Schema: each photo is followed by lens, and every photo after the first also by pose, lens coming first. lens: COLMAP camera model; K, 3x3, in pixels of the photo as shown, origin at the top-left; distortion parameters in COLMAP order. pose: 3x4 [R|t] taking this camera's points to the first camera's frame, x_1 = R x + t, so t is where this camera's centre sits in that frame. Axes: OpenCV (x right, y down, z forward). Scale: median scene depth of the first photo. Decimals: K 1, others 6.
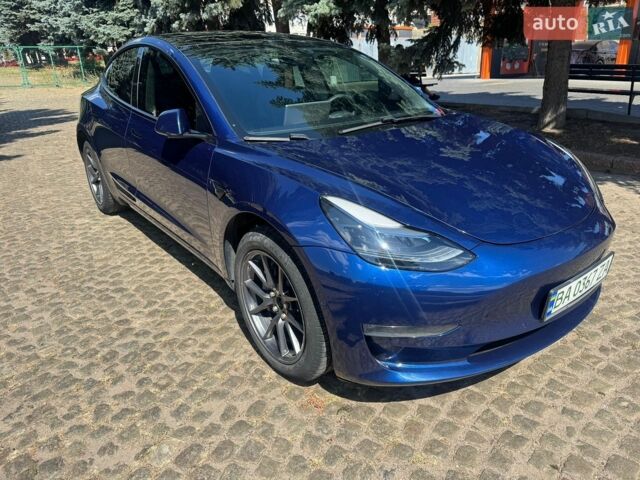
lens RADIAL K [[489.1, 0, 320.0], [0, 489.1, 240.0], [0, 0, 1]] dist [0.009319, 0.002574]
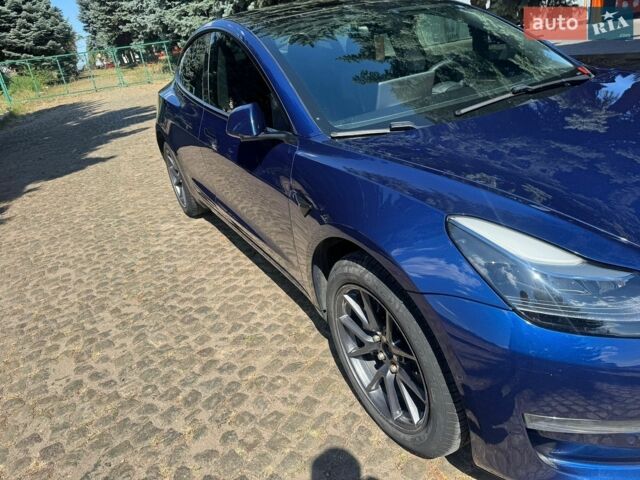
lens RADIAL K [[431.1, 0, 320.0], [0, 431.1, 240.0], [0, 0, 1]] dist [0.063613, -0.072714]
pose [[0.983914, -0.035759, -0.175027, -0.049497], [0.051079, 0.995171, 0.083822, -0.087508], [0.171184, -0.091414, 0.980989, 0.265150]]
